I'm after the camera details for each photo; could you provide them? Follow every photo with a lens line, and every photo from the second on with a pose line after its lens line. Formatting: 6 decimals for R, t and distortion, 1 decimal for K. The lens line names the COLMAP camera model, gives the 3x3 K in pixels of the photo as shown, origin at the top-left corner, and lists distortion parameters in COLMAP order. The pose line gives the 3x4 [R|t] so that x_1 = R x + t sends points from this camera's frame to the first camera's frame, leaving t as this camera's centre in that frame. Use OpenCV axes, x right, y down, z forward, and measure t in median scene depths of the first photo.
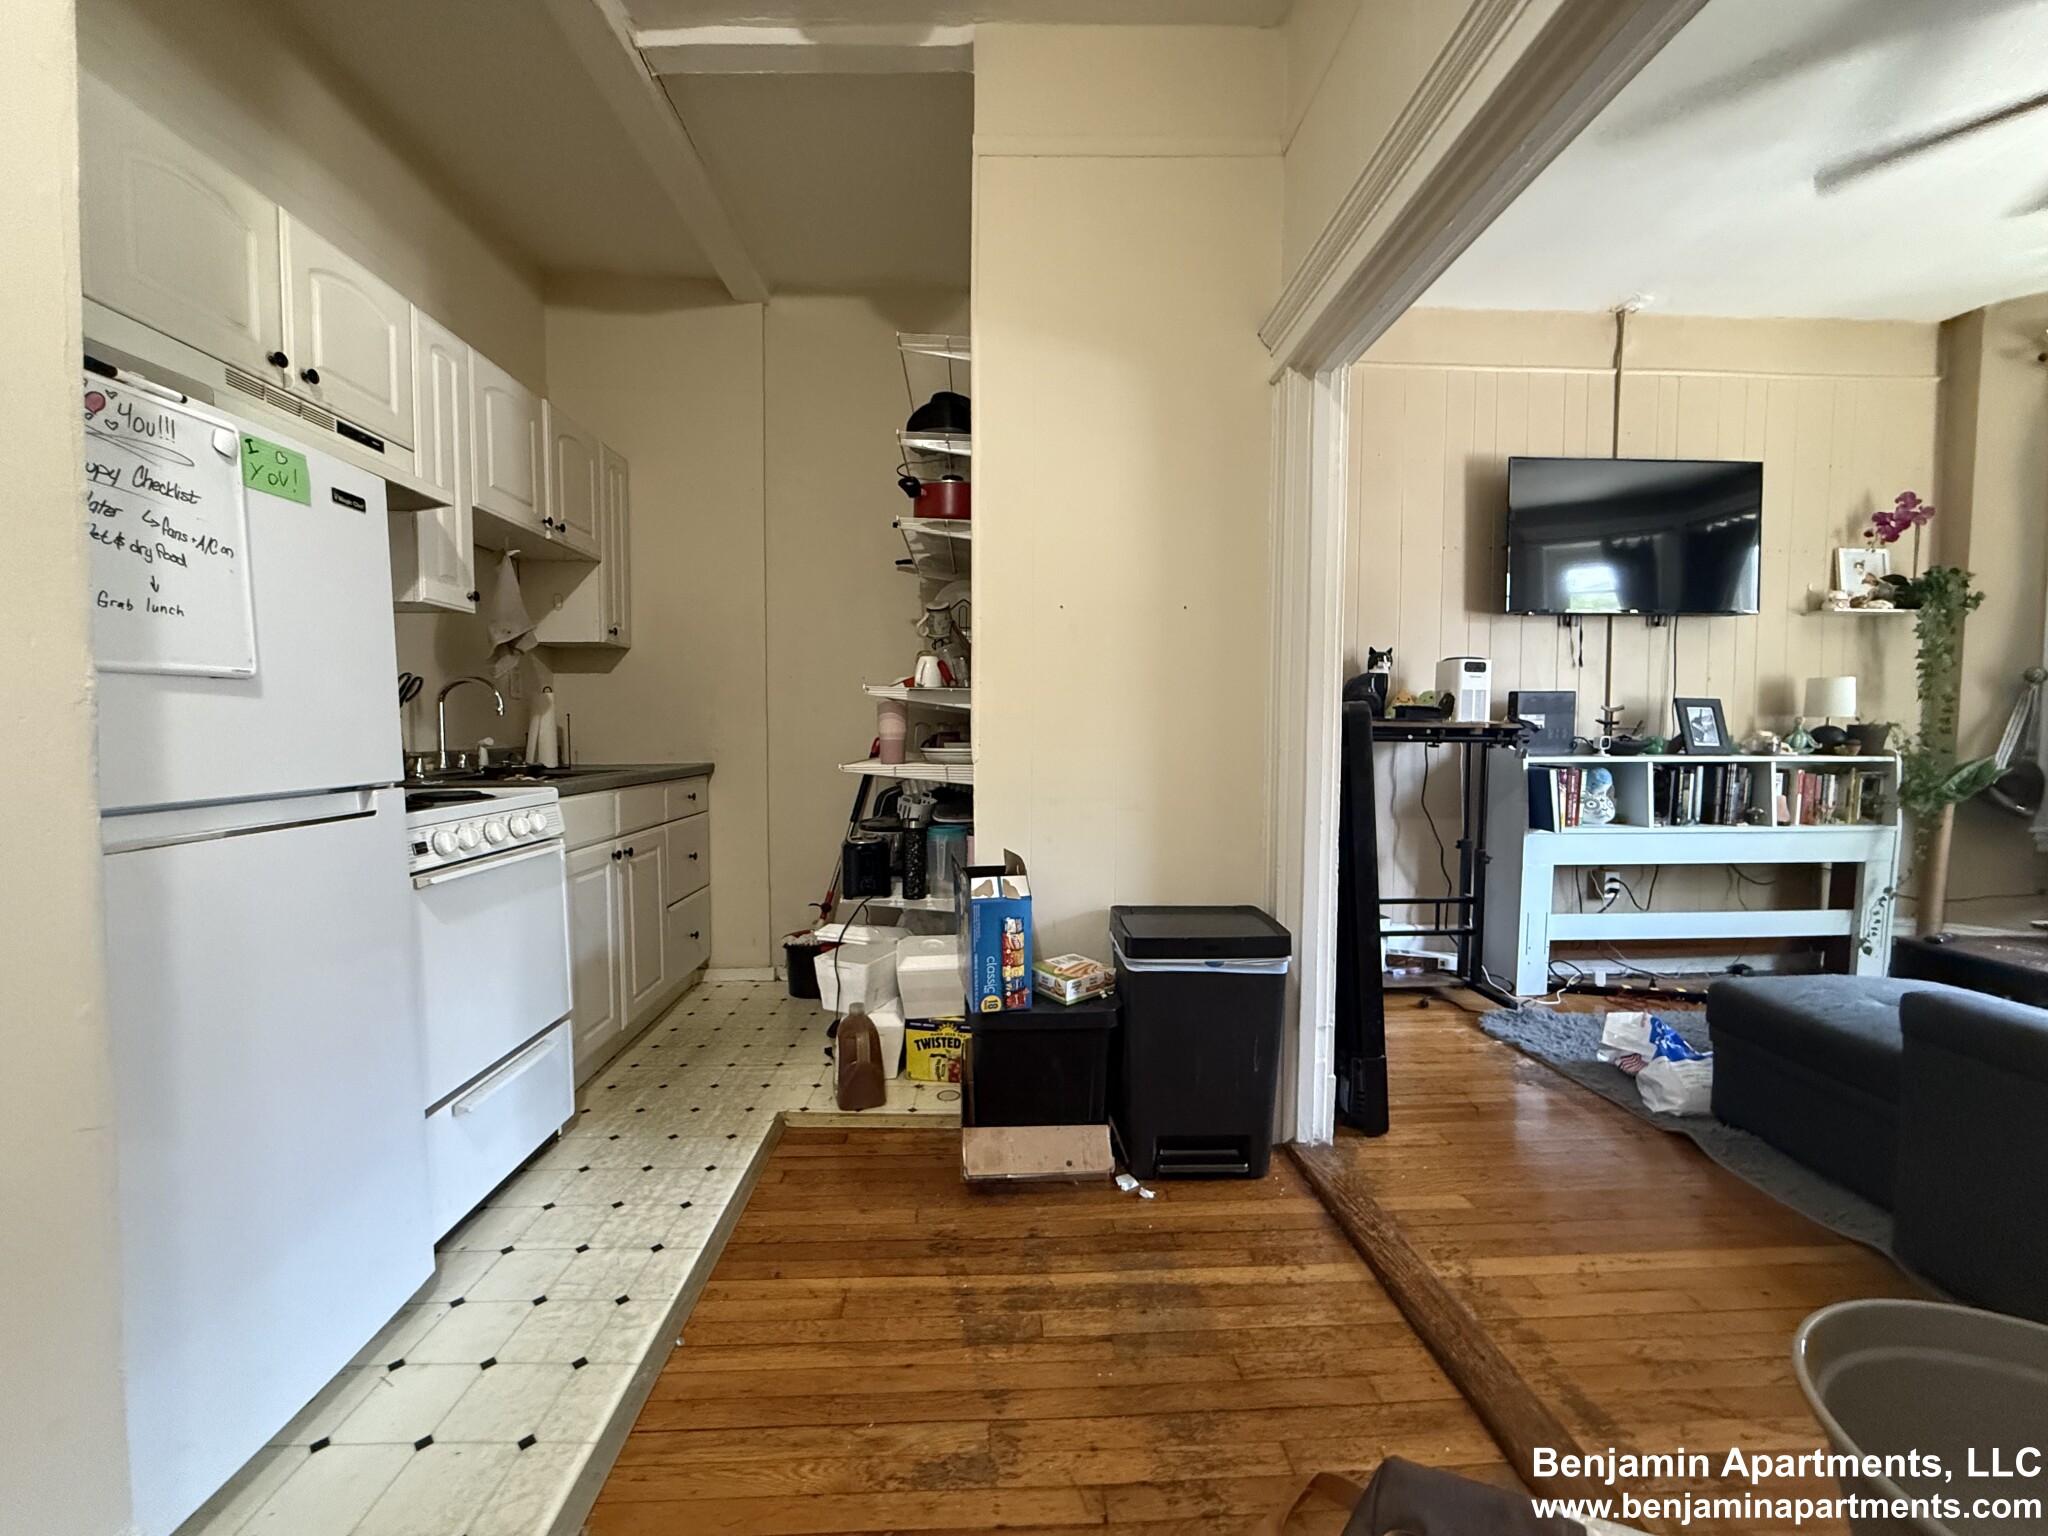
lens RADIAL K [[814.6, 0, 1017.8], [0, 814.6, 766.8], [0, 0, 1]] dist [-0.000976, -0.000345]
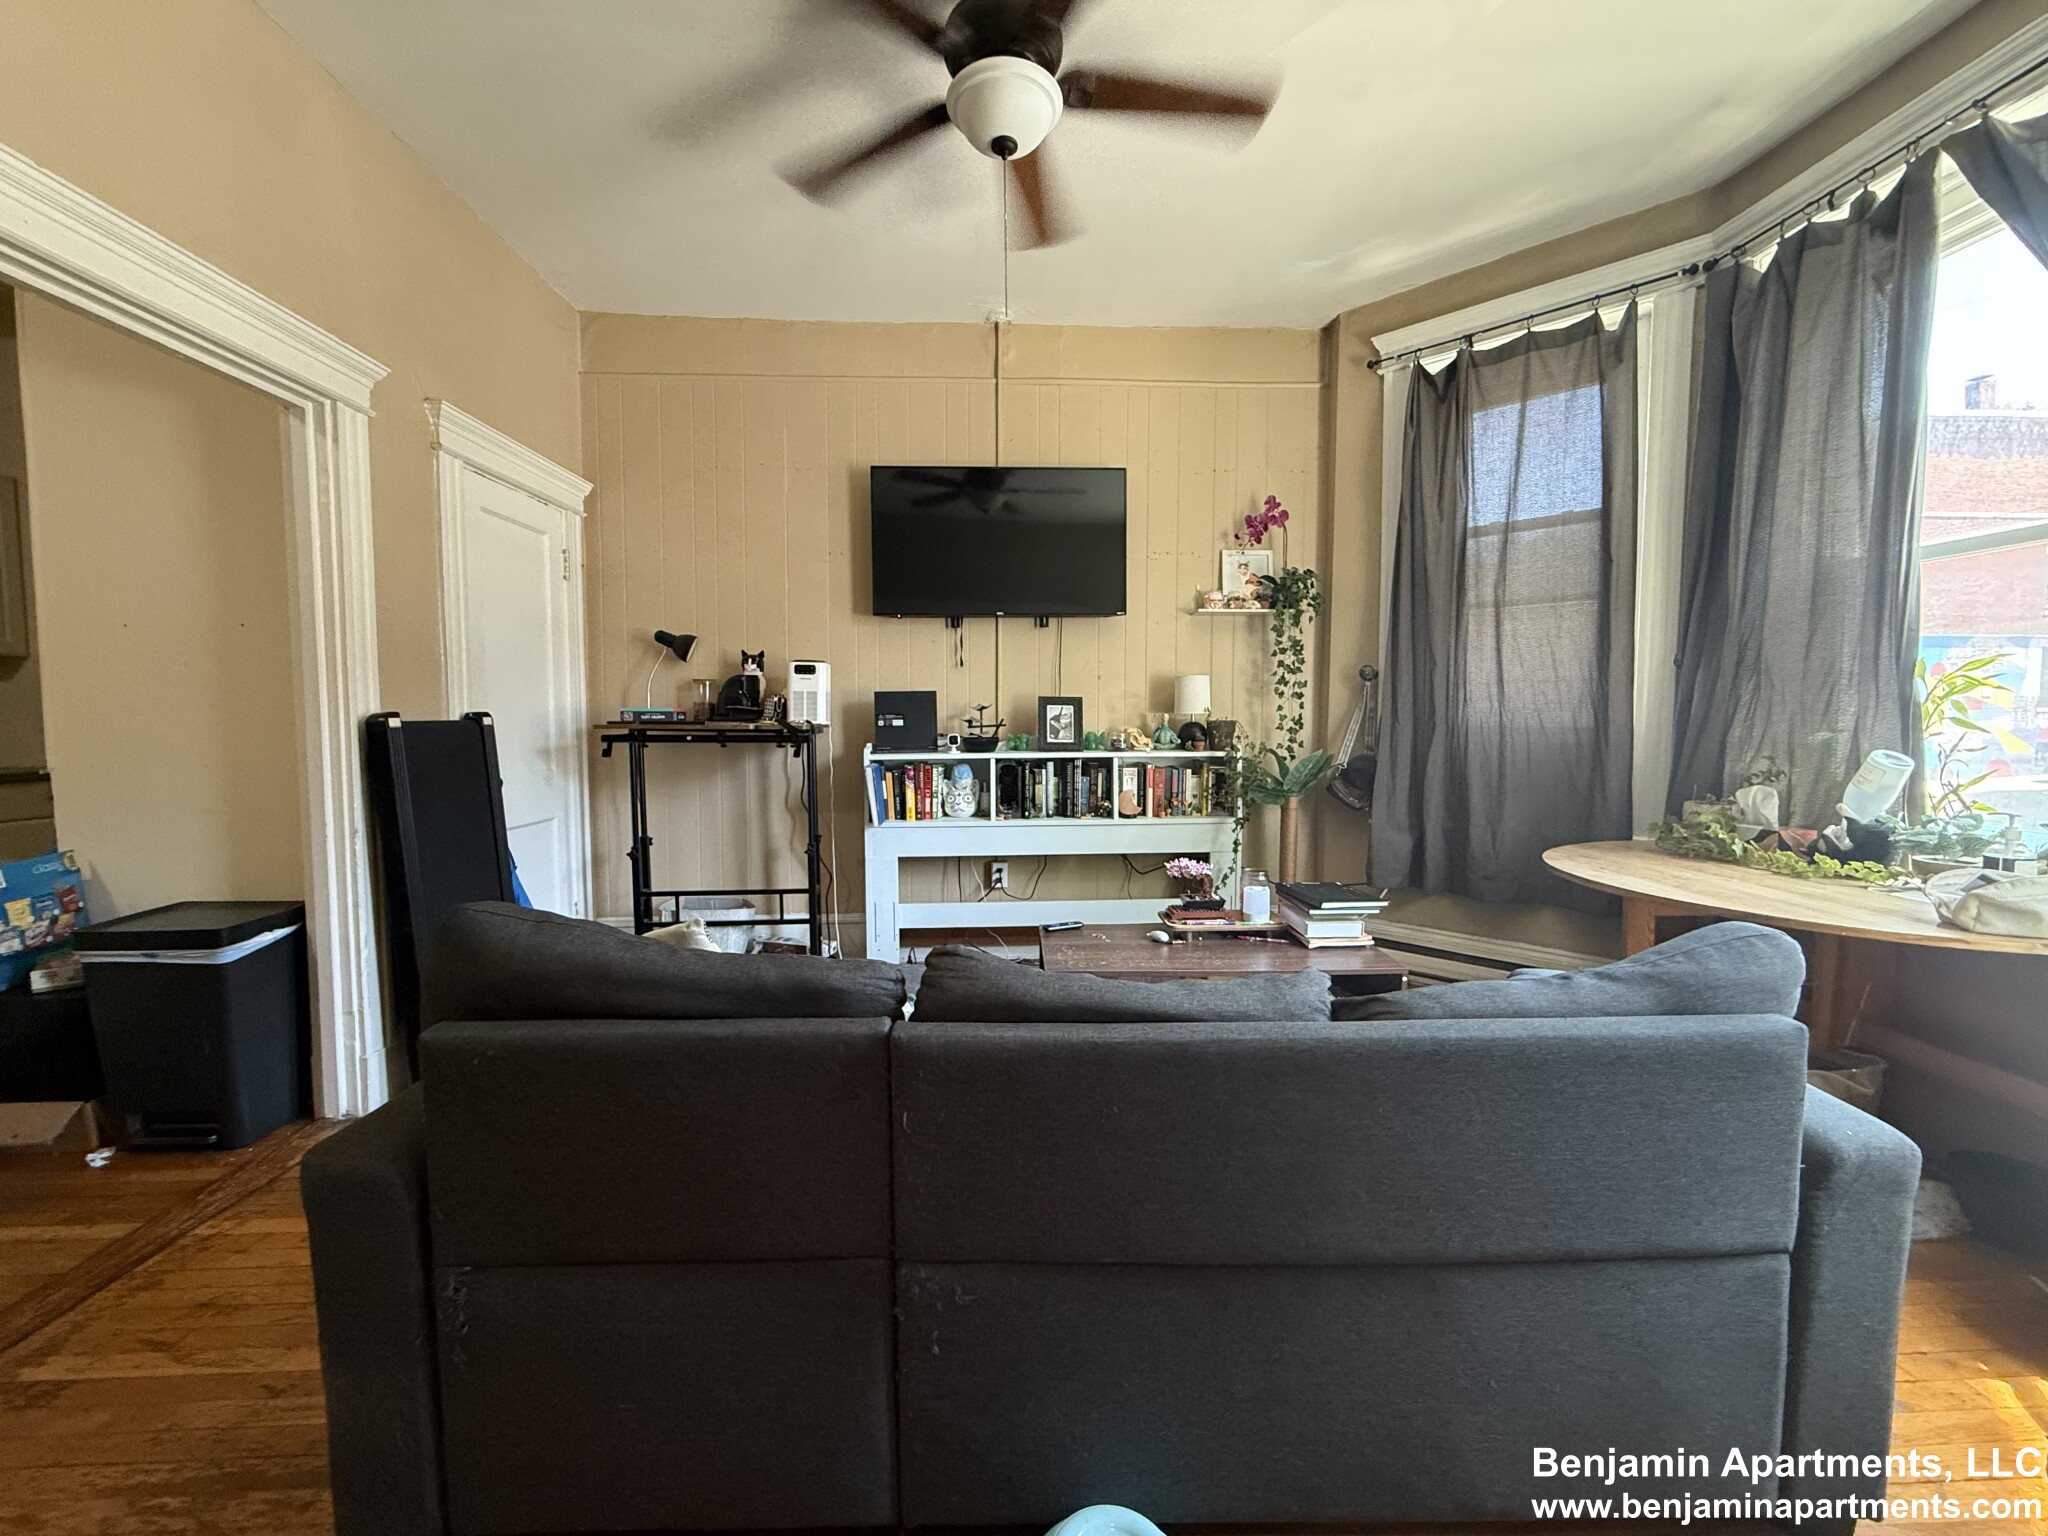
lens RADIAL K [[814.6, 0, 1017.8], [0, 814.6, 766.8], [0, 0, 1]] dist [-0.000976, -0.000345]
pose [[0.999956, -0.006434, -0.006785, 0.895635], [0.006564, 0.999791, 0.019344, -0.016865], [0.006659, -0.019387, 0.999790, -0.053864]]
